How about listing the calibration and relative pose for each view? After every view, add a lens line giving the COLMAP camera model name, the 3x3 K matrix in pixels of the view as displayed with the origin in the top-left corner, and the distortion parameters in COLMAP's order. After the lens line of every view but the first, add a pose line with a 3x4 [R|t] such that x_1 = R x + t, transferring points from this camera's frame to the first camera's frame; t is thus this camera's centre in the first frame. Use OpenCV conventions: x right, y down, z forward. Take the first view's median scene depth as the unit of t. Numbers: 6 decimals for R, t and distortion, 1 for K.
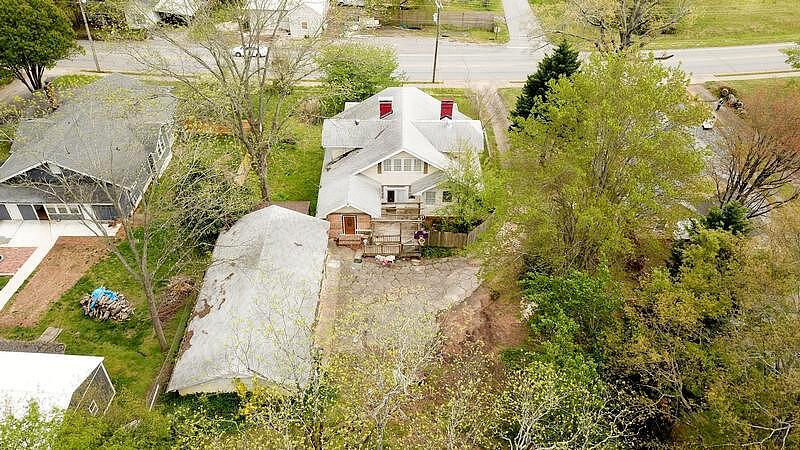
lens RADIAL K [[598.9, 0, 400.0], [0, 598.9, 225.0], [0, 0, 1]] dist [-0.010272, -0.000800]
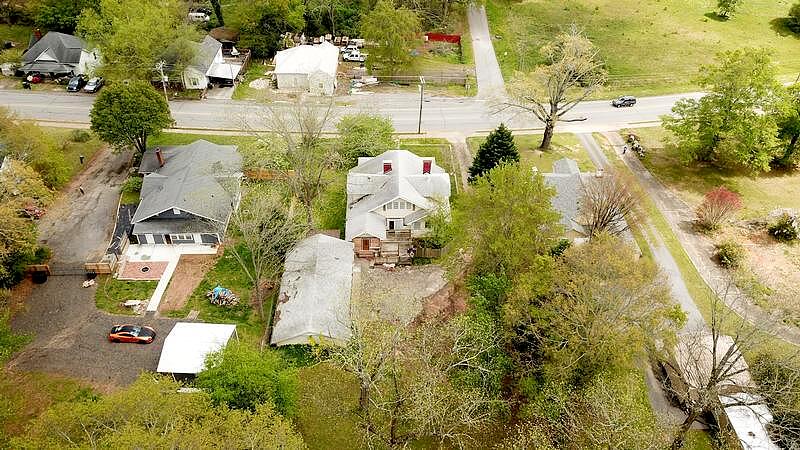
lens RADIAL K [[582.8, 0, 400.0], [0, 582.8, 225.0], [0, 0, 1]] dist [0.007729, 0.002072]
pose [[0.999800, -0.012183, 0.015867, -0.018418], [0.012124, 0.999919, 0.003799, -0.055957], [-0.015912, -0.003606, 0.999867, -0.532378]]
